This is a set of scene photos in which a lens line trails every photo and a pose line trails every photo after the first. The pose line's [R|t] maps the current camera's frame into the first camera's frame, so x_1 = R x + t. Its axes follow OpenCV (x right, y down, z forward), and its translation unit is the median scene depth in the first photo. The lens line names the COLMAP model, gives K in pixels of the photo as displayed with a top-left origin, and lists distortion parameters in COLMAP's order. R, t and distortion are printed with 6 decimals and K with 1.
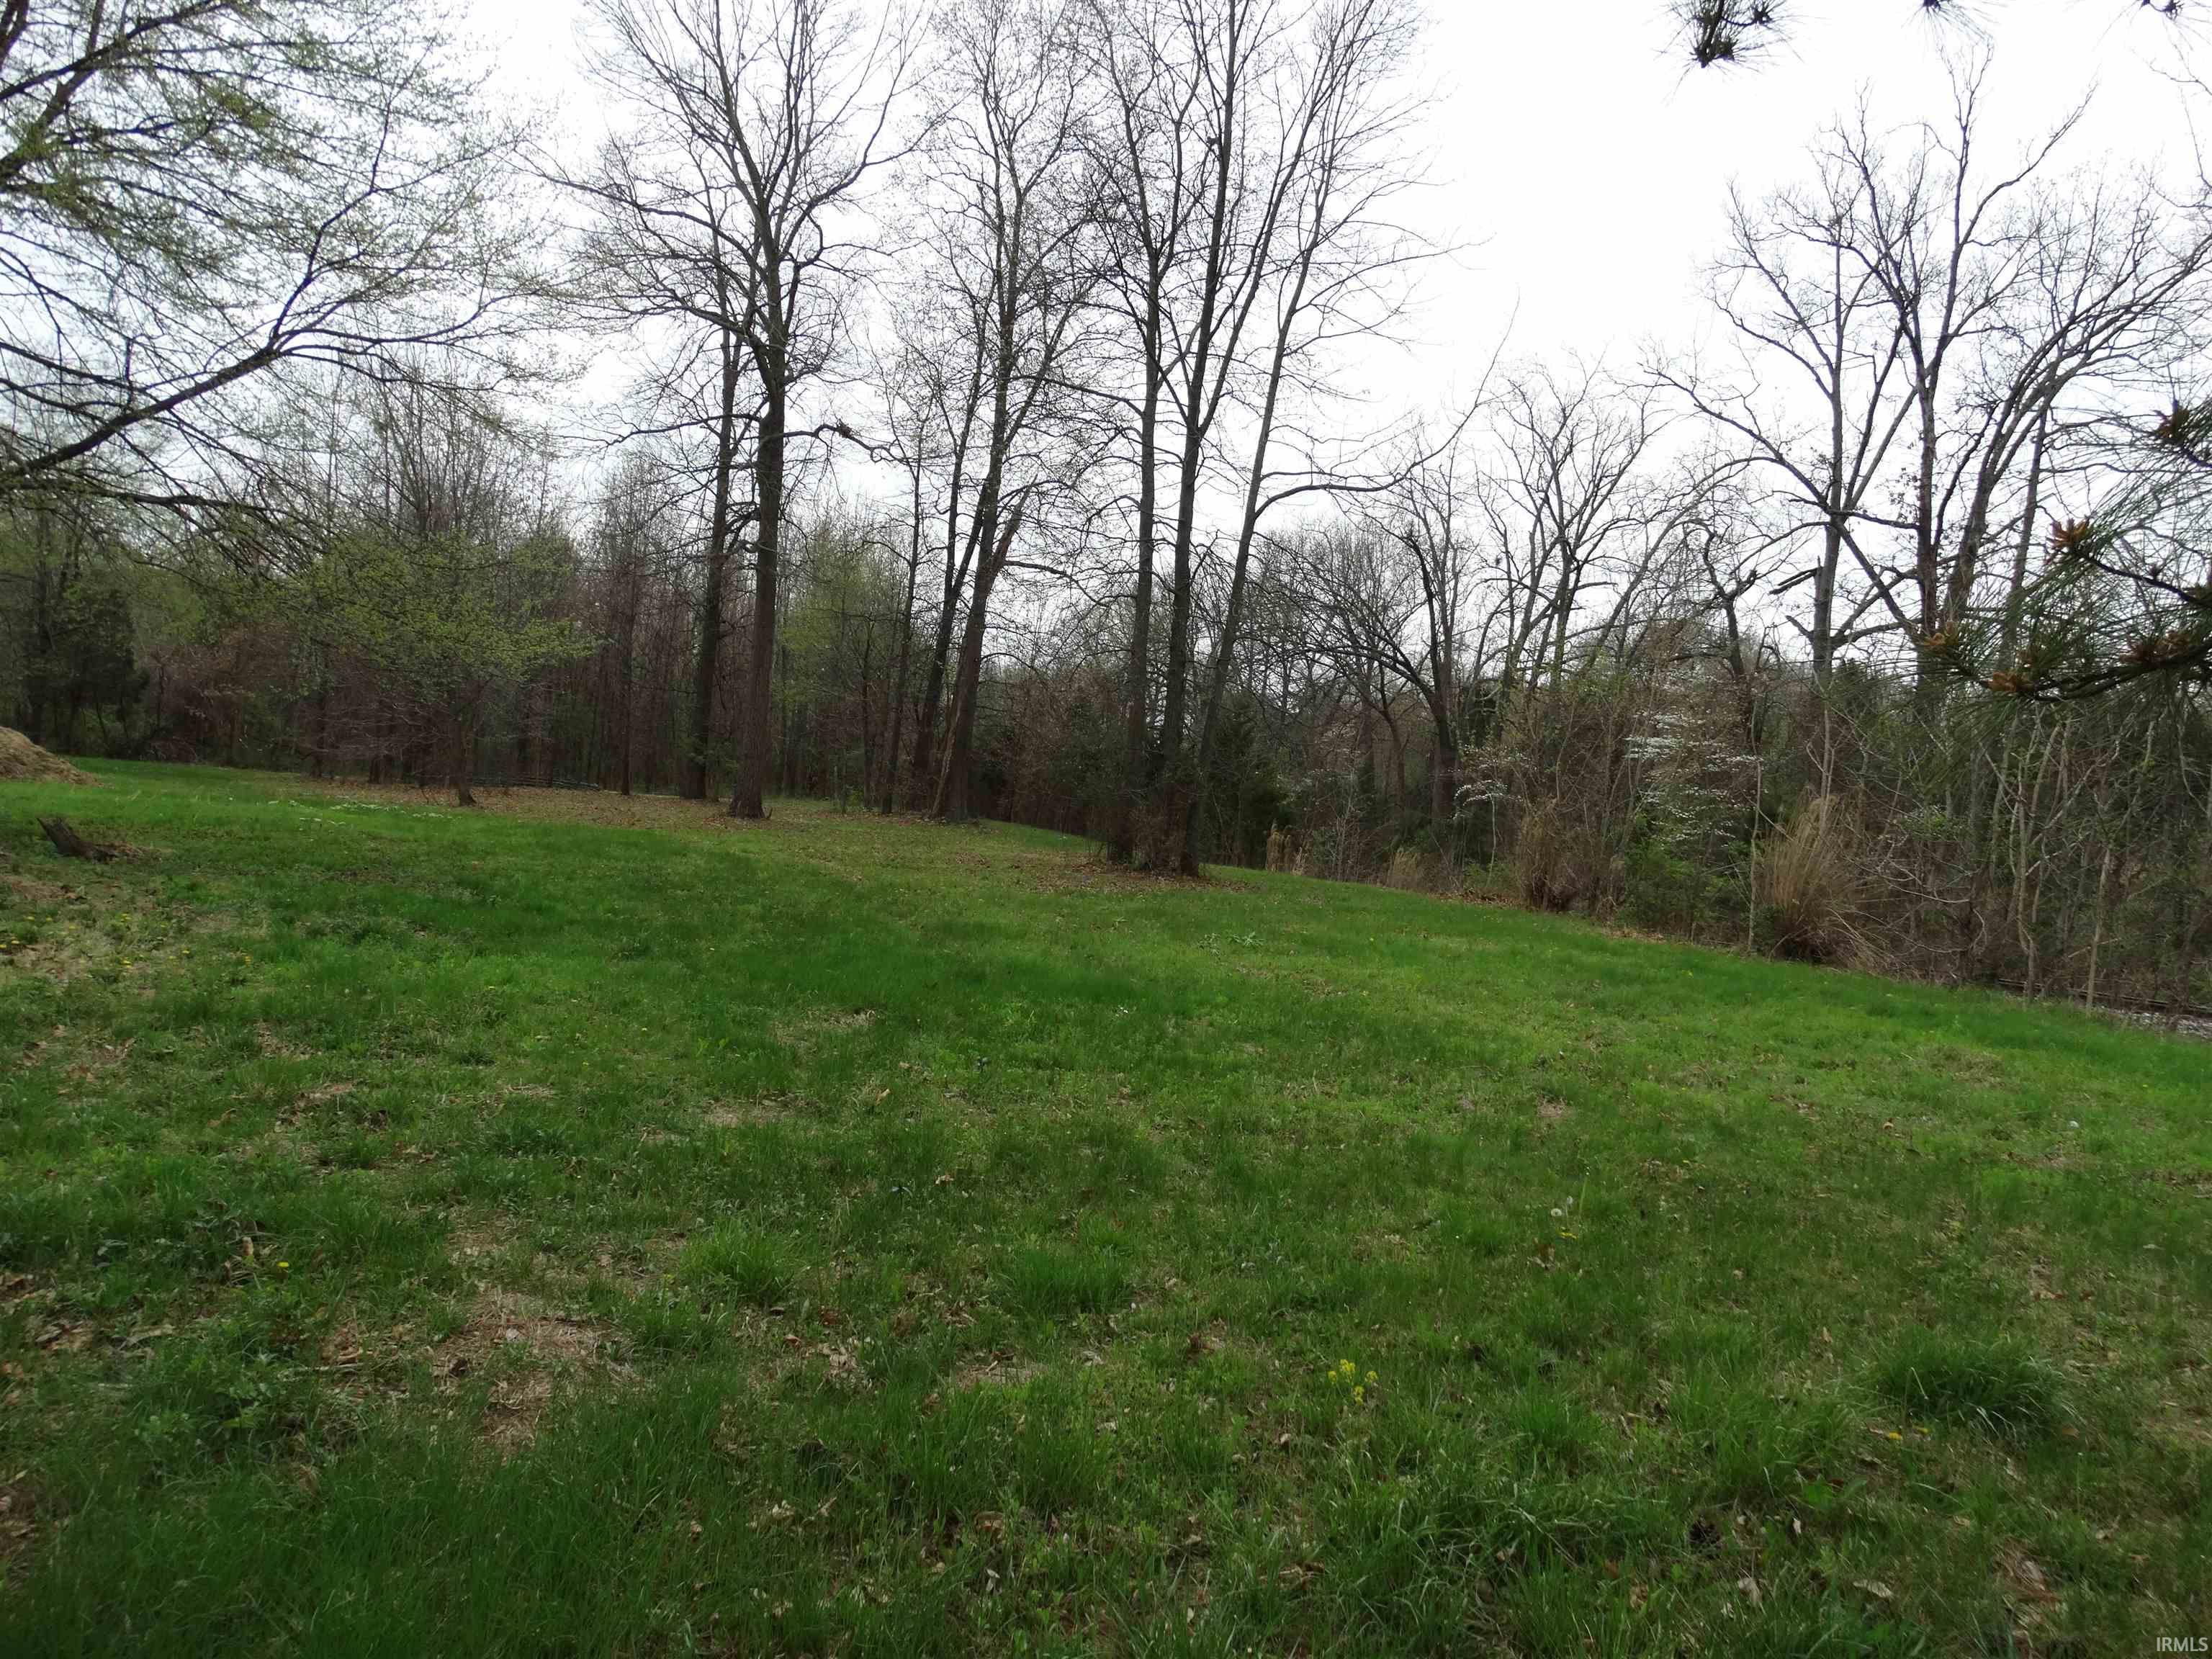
lens RADIAL K [[1562.9, 0, 1098.5], [0, 1562.9, 830.1], [0, 0, 1]] dist [0.001507, -0.001865]
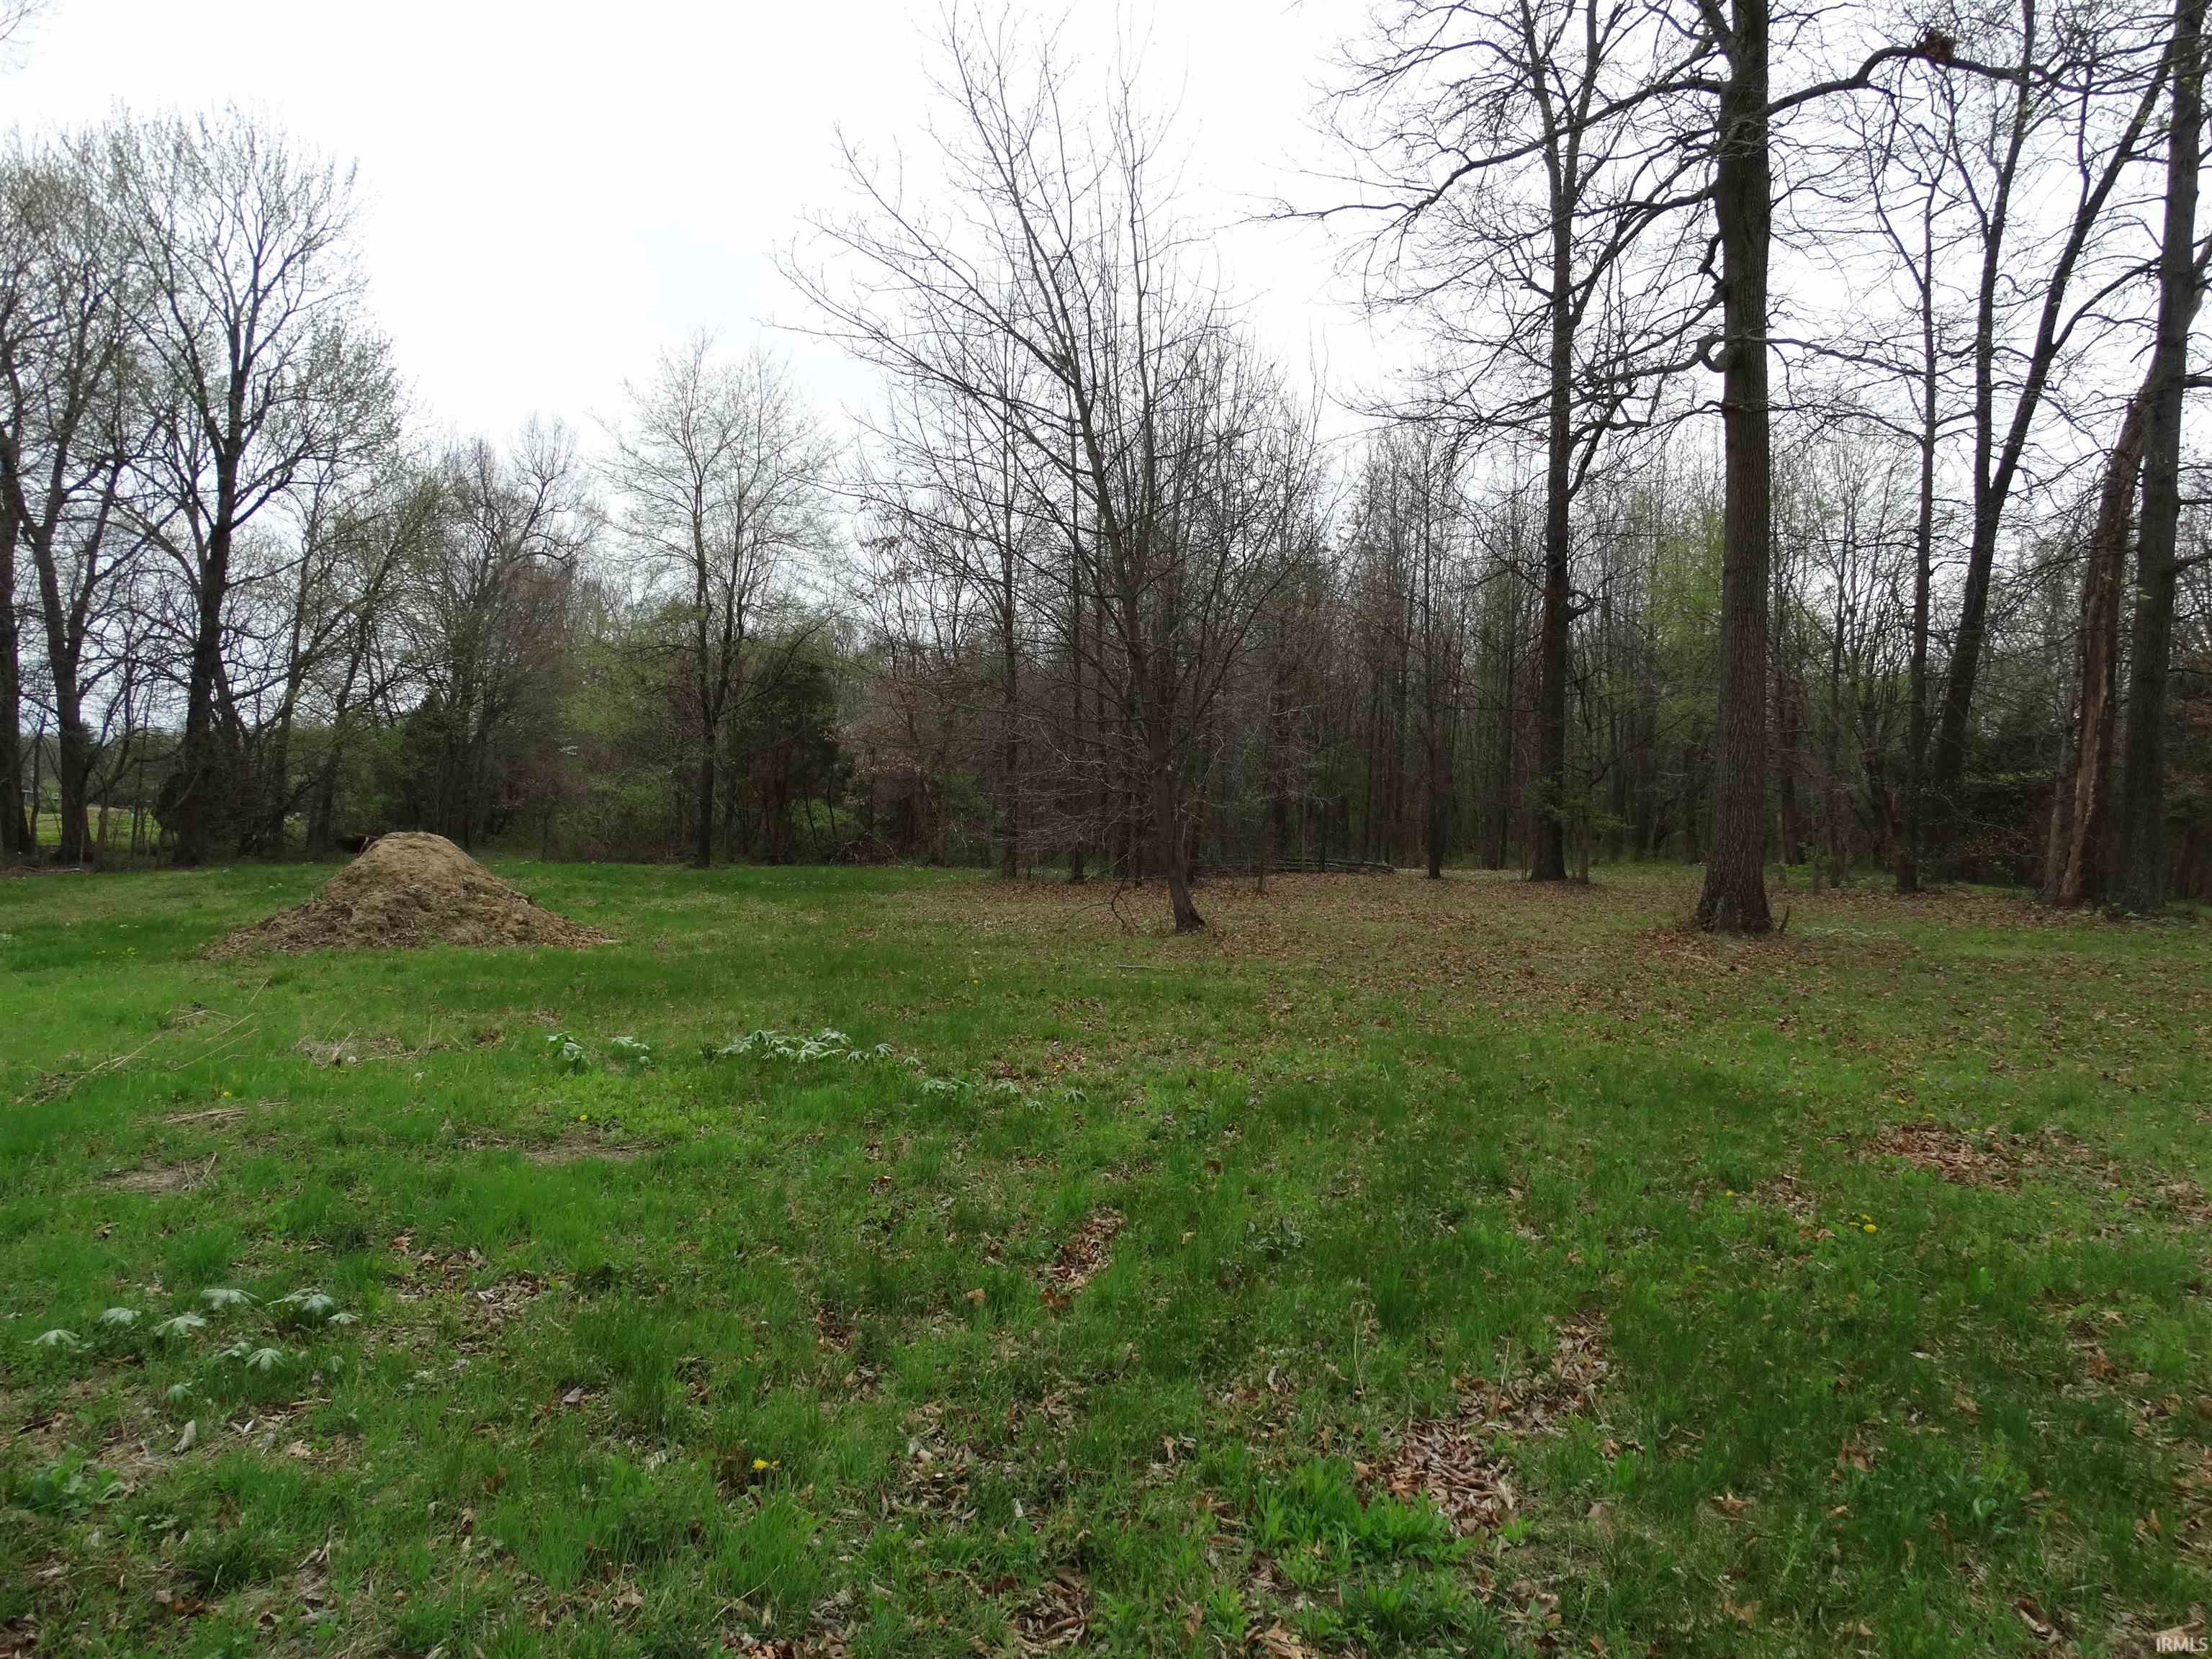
lens RADIAL K [[1562.9, 0, 1103.3], [0, 1562.9, 833.1], [0, 0, 1]] dist [0.001507, -0.001865]
pose [[0.891243, -0.060653, -0.449452, -0.146394], [0.045784, 0.997987, -0.043889, -0.021493], [0.451209, 0.018538, 0.892226, 0.397264]]
